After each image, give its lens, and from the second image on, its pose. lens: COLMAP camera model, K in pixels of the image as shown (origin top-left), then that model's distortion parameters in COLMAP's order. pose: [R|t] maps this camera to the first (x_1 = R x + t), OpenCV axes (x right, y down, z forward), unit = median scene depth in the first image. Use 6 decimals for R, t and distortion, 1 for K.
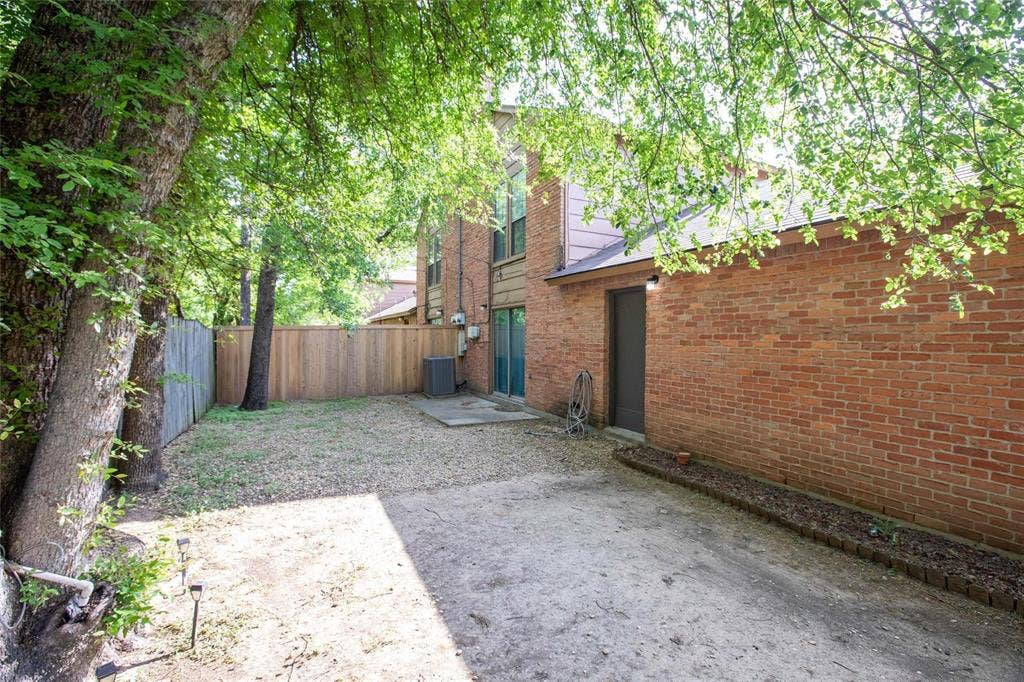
lens RADIAL K [[472.3, 0, 512.0], [0, 472.3, 341.0], [0, 0, 1]] dist [-0.001197, 0.000554]
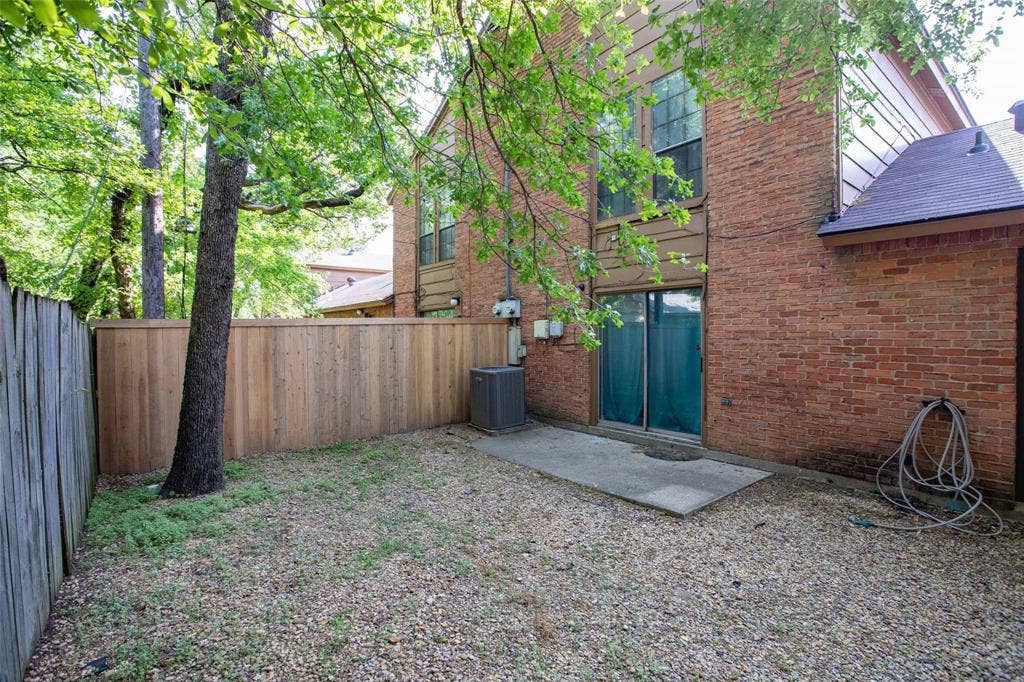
lens RADIAL K [[462.1, 0, 512.0], [0, 462.1, 341.0], [0, 0, 1]] dist [-0.000102, 0.000490]
pose [[0.969835, -0.011898, 0.243473, -0.284682], [0.009731, 0.999902, 0.010099, -0.008761], [-0.243570, -0.007425, 0.969855, 0.380905]]
